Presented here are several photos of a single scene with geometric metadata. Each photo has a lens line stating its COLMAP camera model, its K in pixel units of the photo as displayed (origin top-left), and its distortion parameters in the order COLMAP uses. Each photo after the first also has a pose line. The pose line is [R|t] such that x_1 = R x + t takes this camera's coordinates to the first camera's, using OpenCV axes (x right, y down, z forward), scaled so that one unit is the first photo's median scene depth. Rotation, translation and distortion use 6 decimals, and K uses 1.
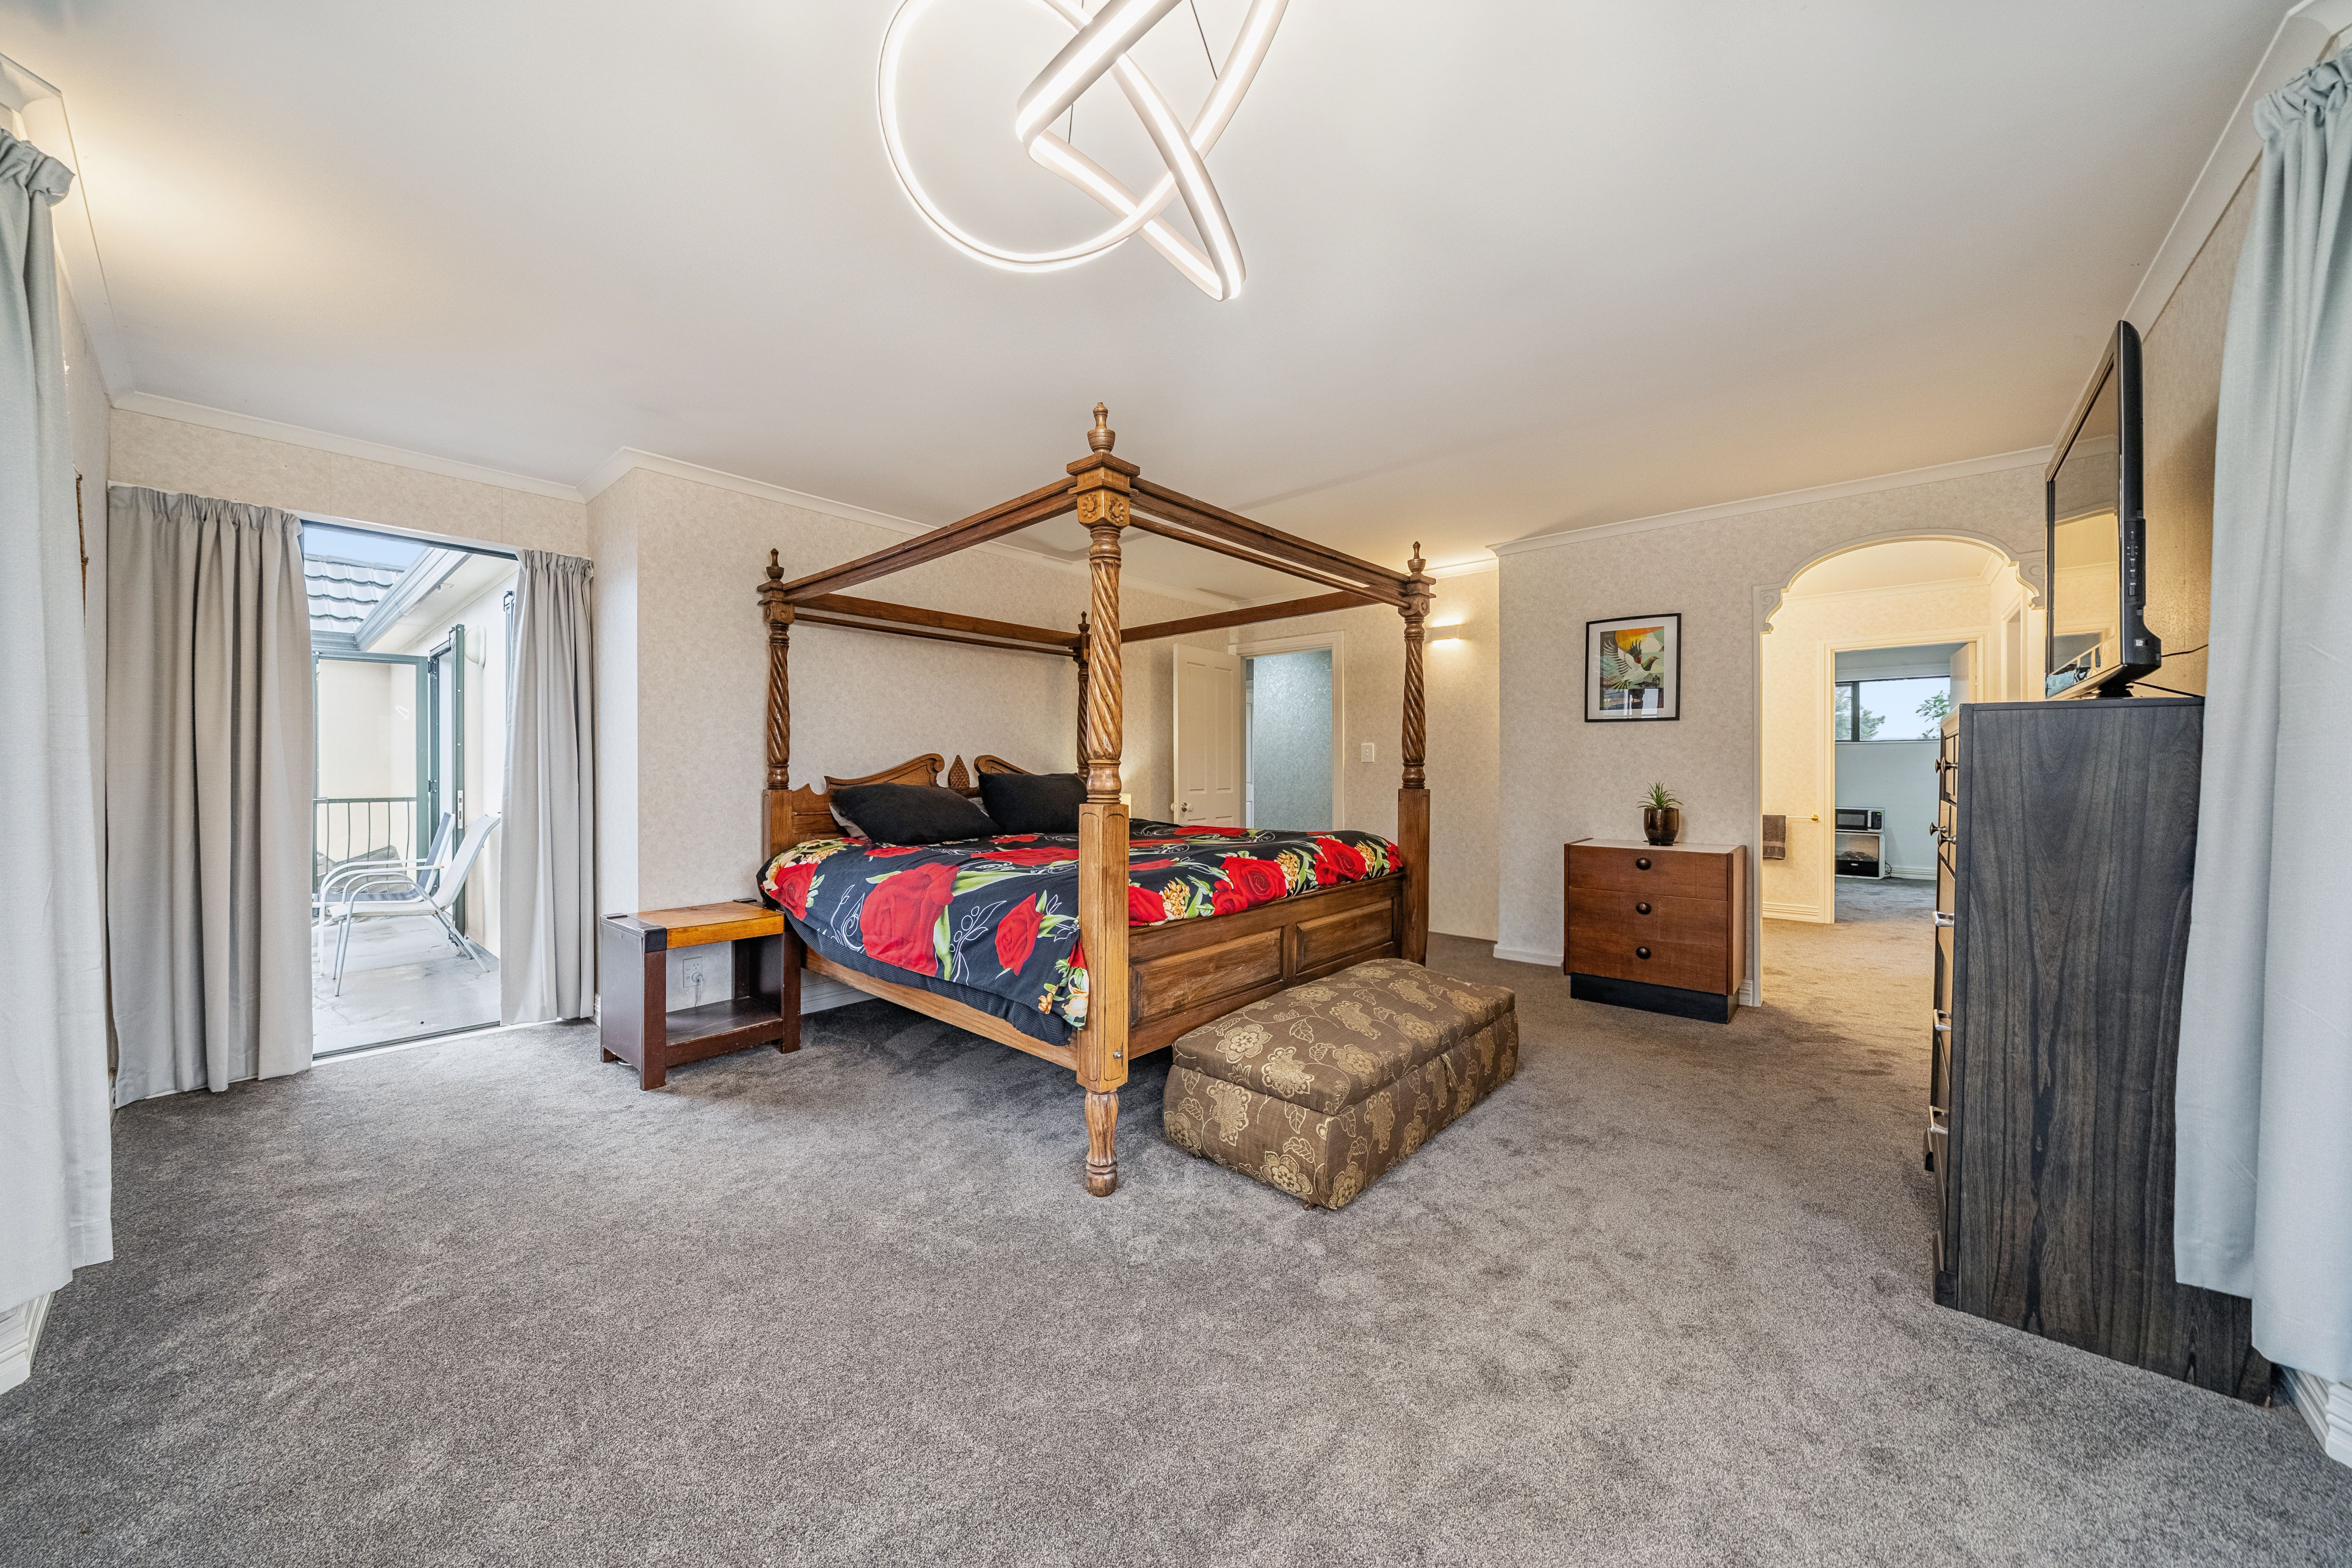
lens RADIAL K [[821.0, 0, 1162.5], [0, 821.0, 770.5], [0, 0, 1]] dist [-0.007368, 0.000047]
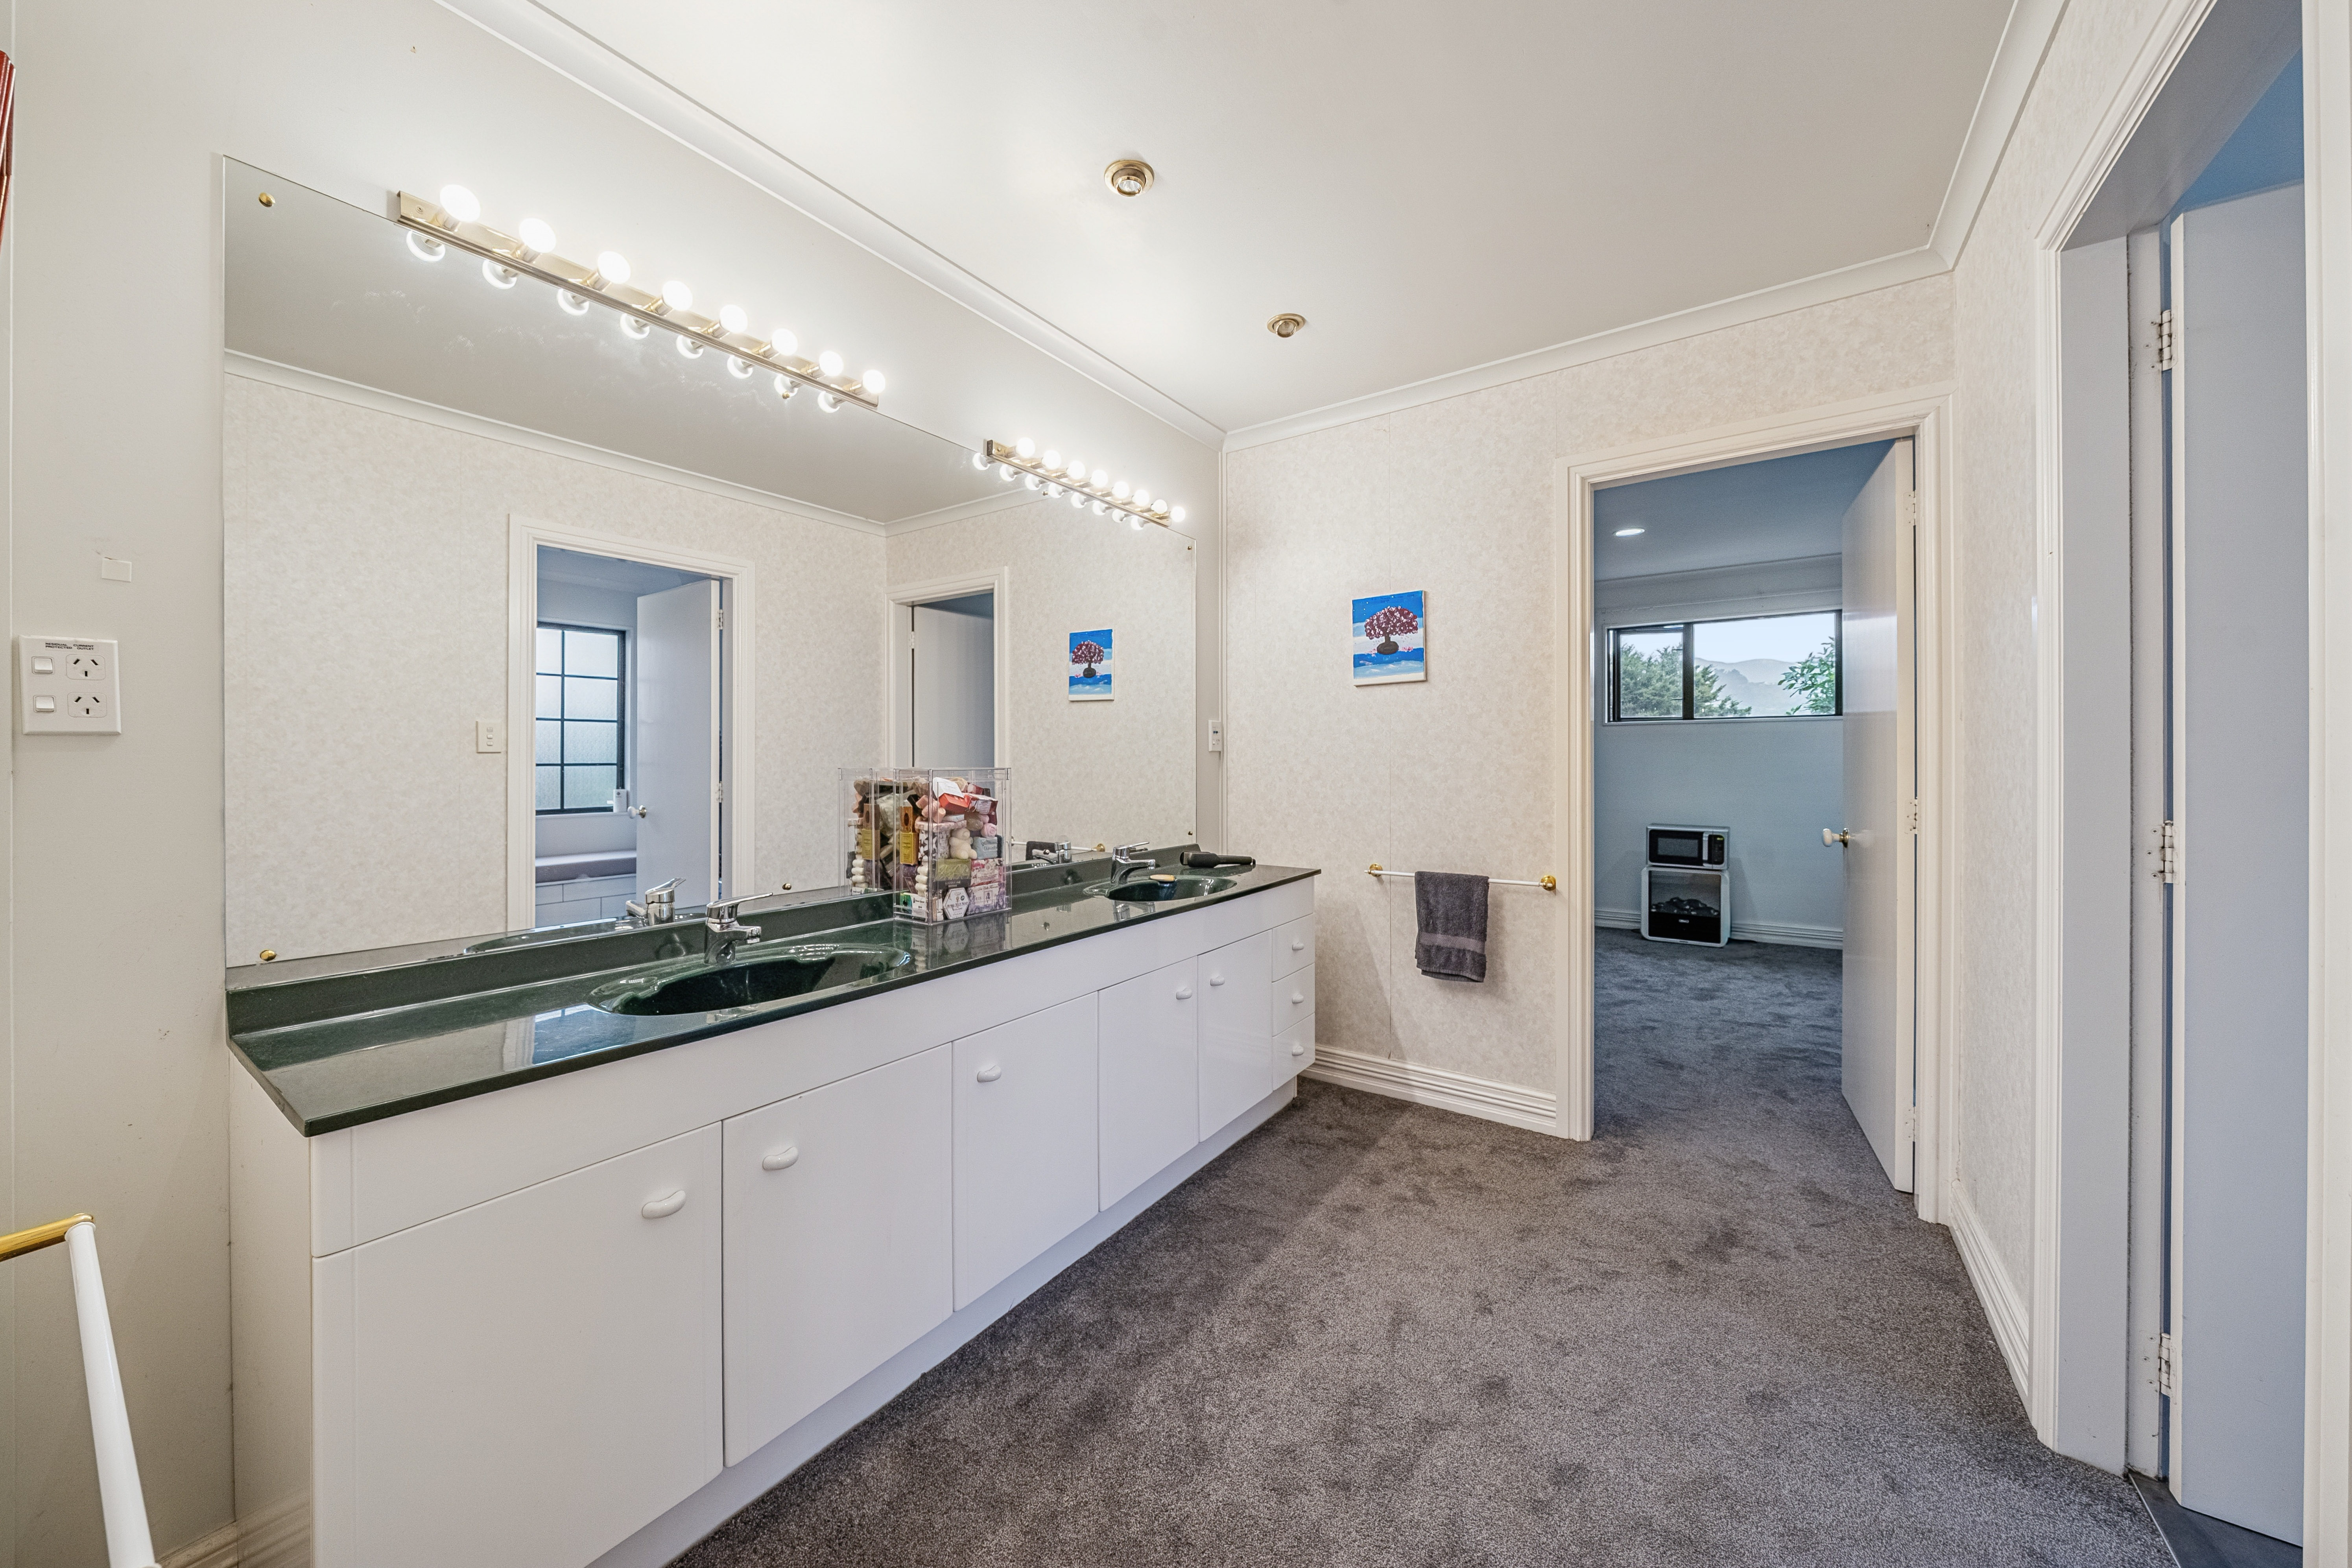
lens RADIAL K [[821.0, 0, 1162.5], [0, 821.0, 770.5], [0, 0, 1]] dist [-0.007368, 0.000047]
pose [[0.995263, -0.005641, 0.097057, 0.407510], [0.004898, 0.999957, 0.007887, -0.003258], [-0.097097, -0.007375, 0.995248, 0.437045]]
